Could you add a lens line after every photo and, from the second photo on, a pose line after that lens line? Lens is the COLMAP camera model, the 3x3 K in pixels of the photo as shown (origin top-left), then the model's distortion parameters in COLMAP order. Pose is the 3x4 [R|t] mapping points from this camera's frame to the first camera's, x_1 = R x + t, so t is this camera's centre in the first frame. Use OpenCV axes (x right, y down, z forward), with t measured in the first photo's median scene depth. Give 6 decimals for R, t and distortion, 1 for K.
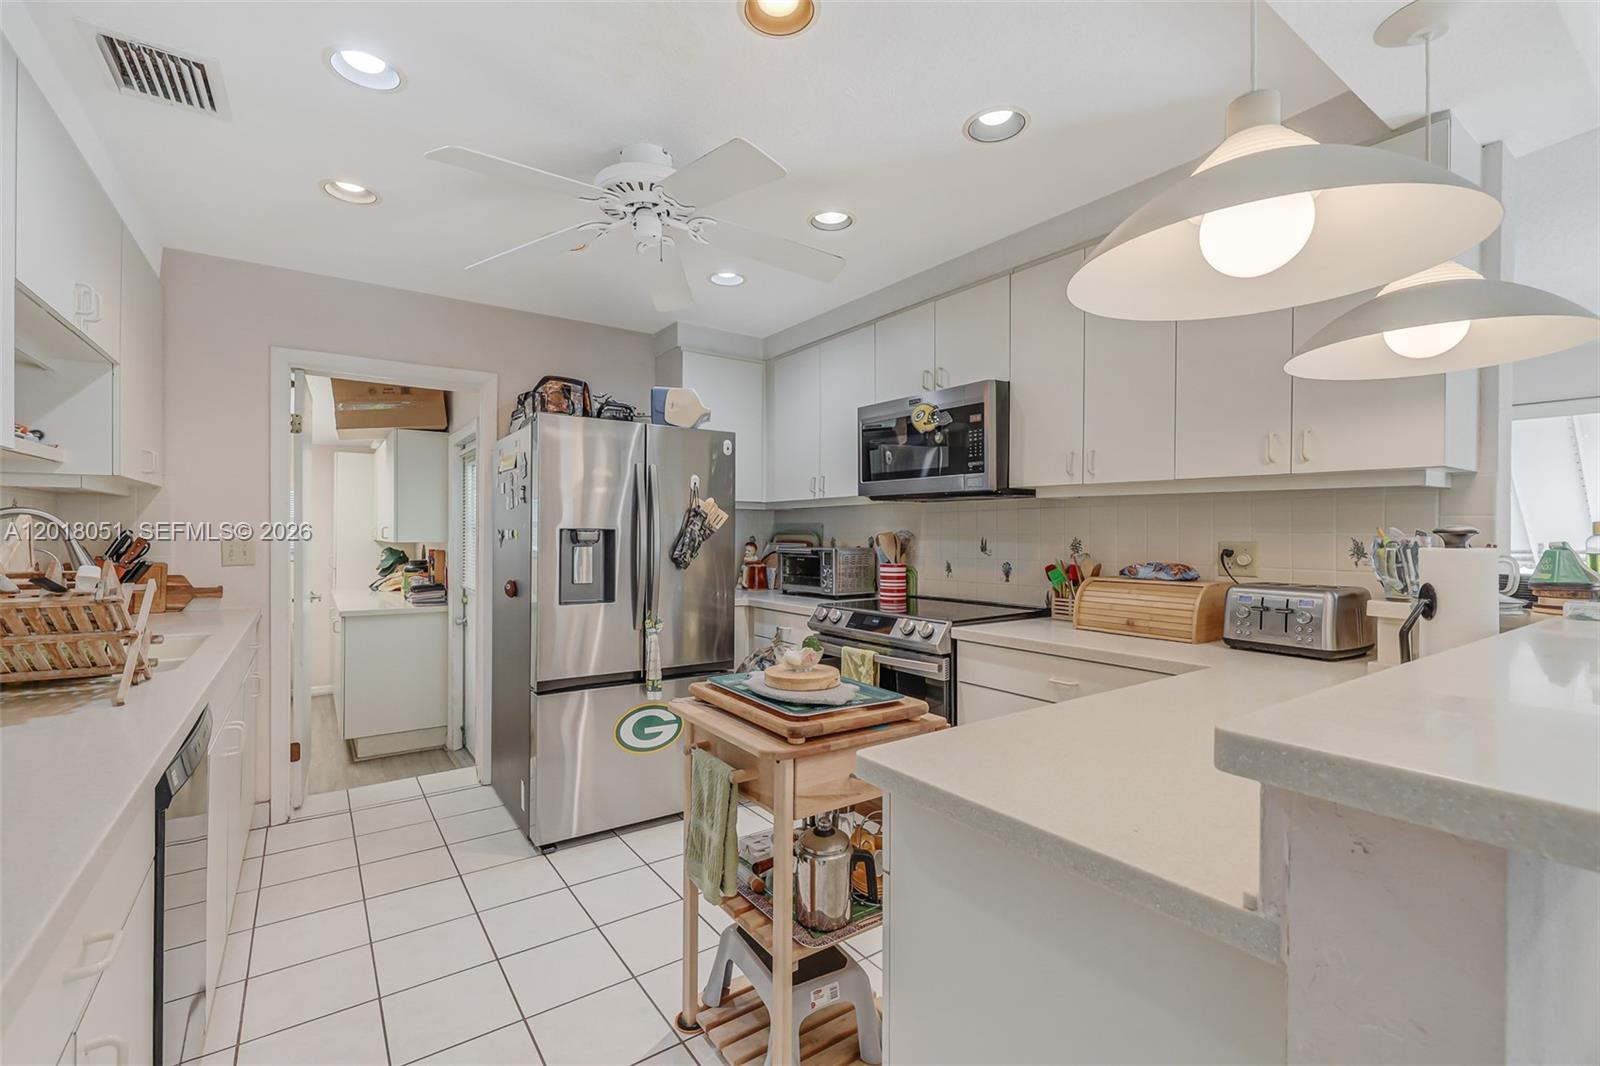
lens RADIAL K [[695.1, 0, 785.3], [0, 695.1, 529.3], [0, 0, 1]] dist [-0.002039, 0.000046]
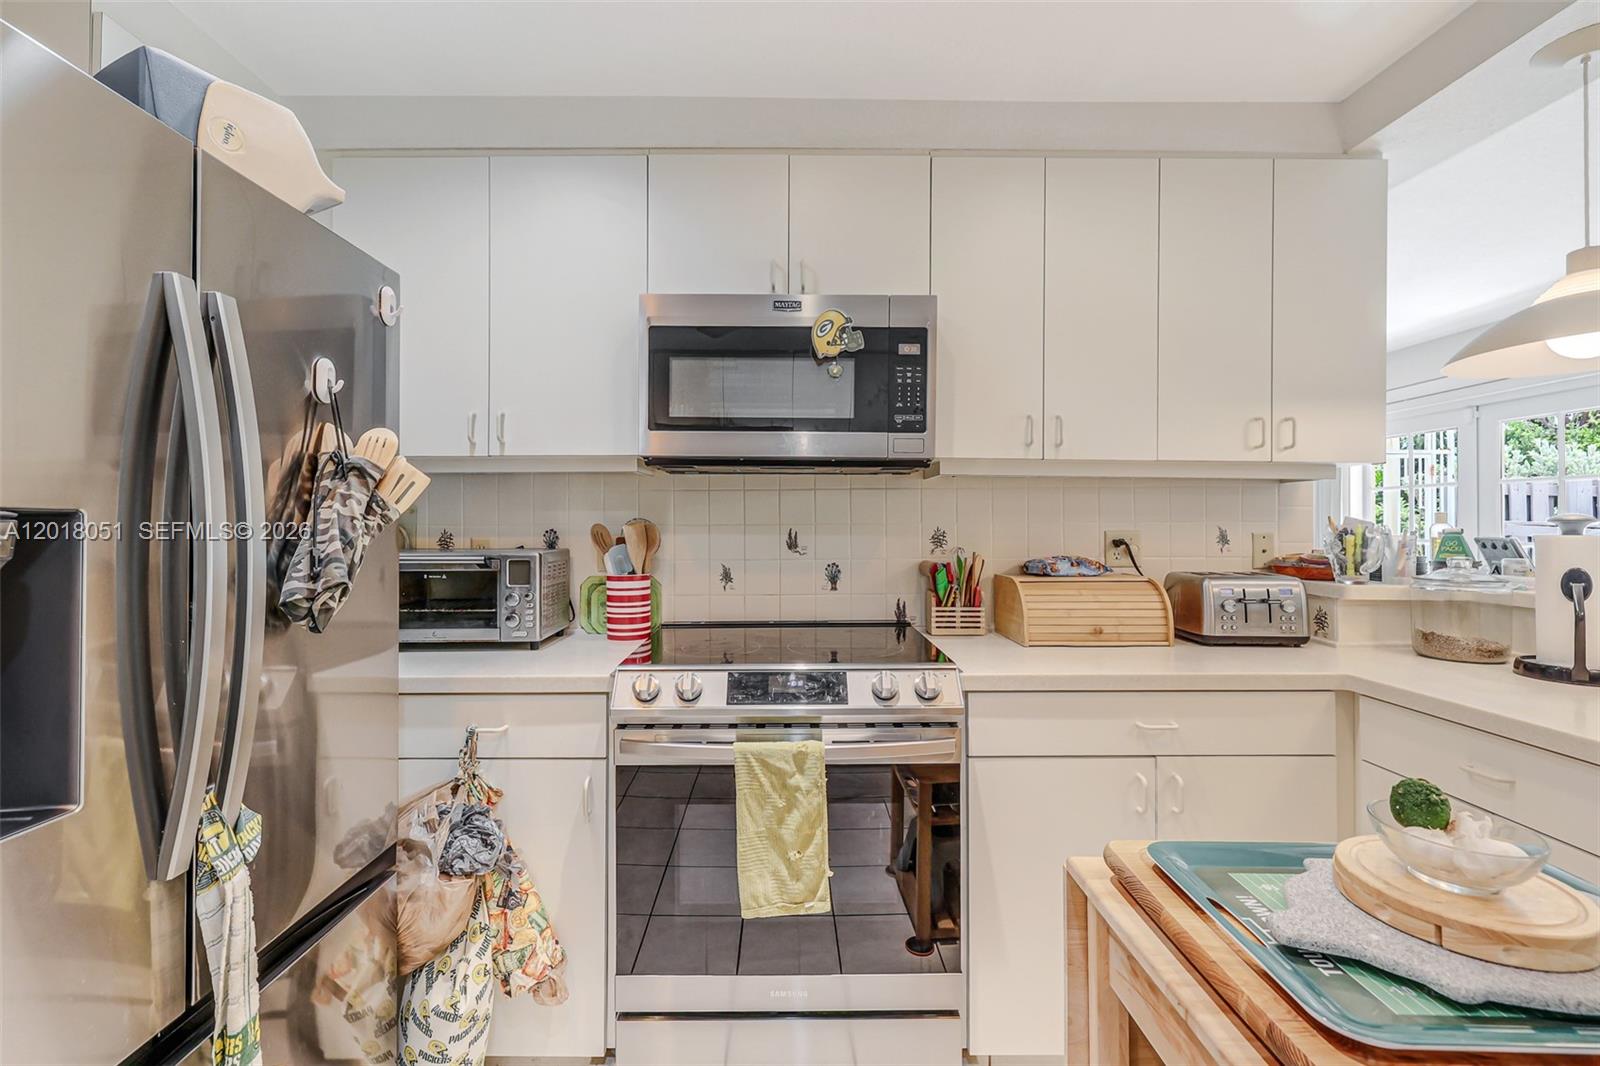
lens RADIAL K [[701.6, 0, 796.4], [0, 701.6, 514.6], [0, 0, 1]] dist [-0.003725, -0.000277]
pose [[0.562228, 0.006043, 0.826960, -0.320097], [-0.003328, 0.999982, -0.005044, 0.001485], [-0.826976, 0.000084, 0.562238, 0.670788]]
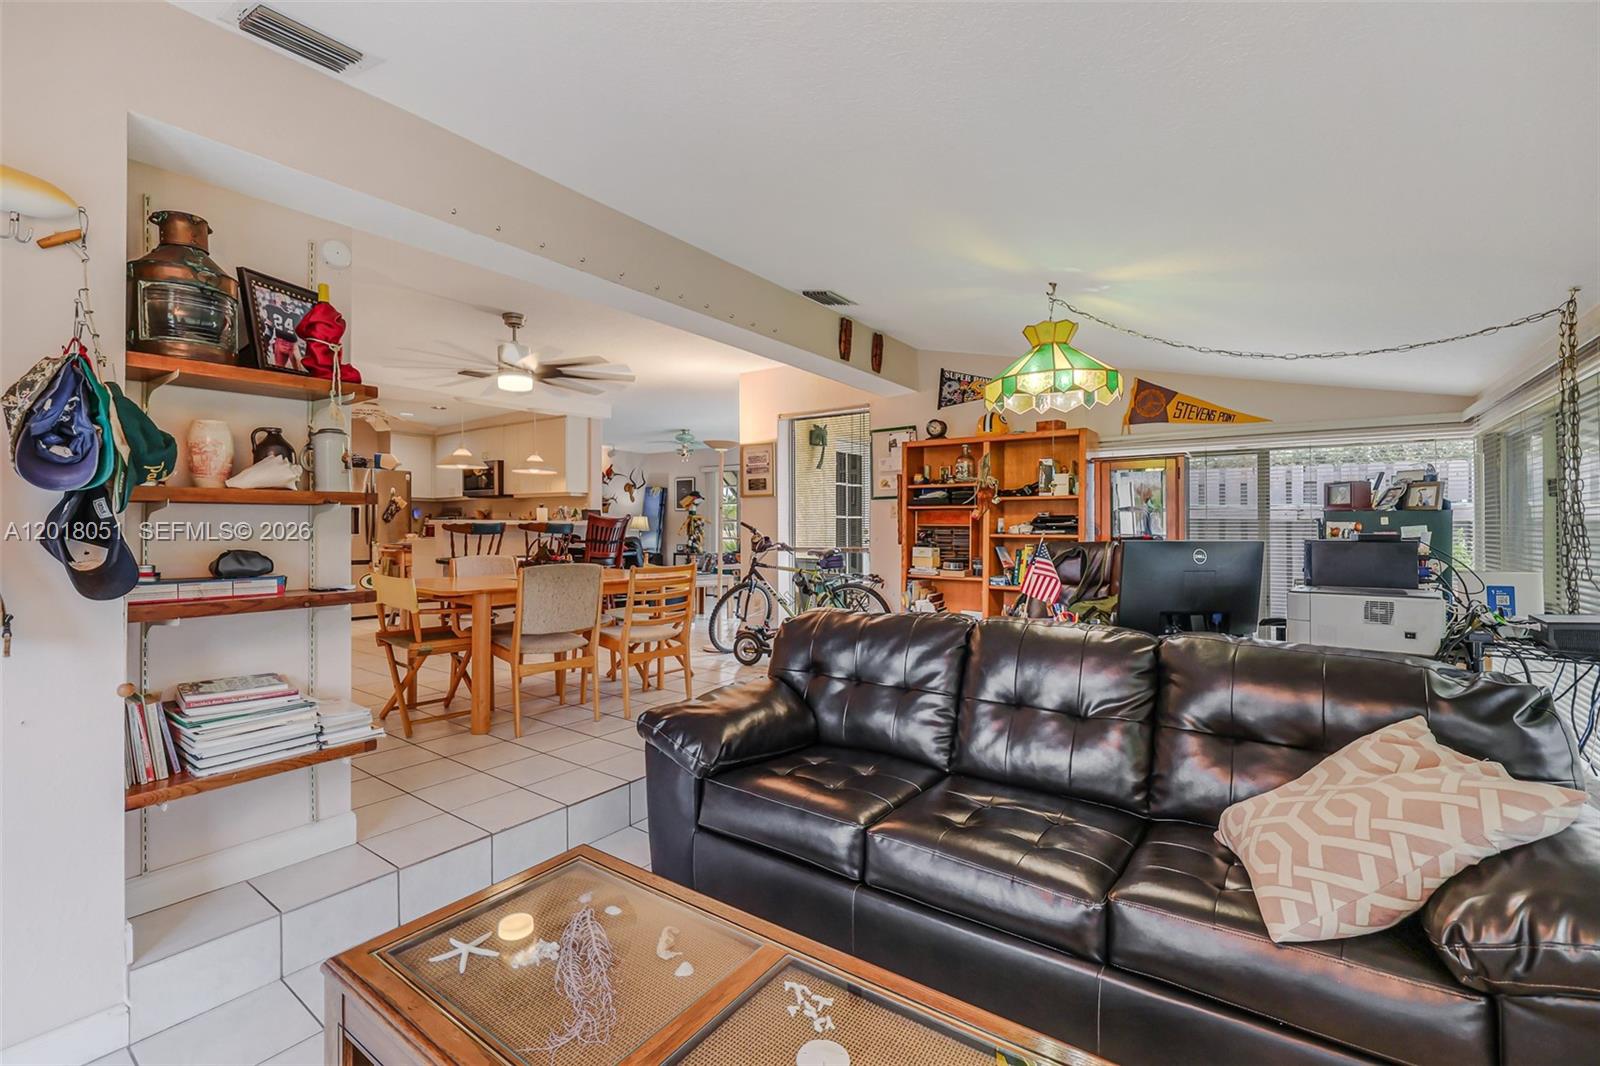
lens RADIAL K [[695.1, 0, 785.3], [0, 695.1, 529.3], [0, 0, 1]] dist [-0.002039, 0.000046]
pose [[0.947183, -0.000251, 0.320693, 0.486712], [-0.000861, 0.999994, 0.003327, 0.079775], [-0.320692, -0.003428, 0.947177, -2.214443]]
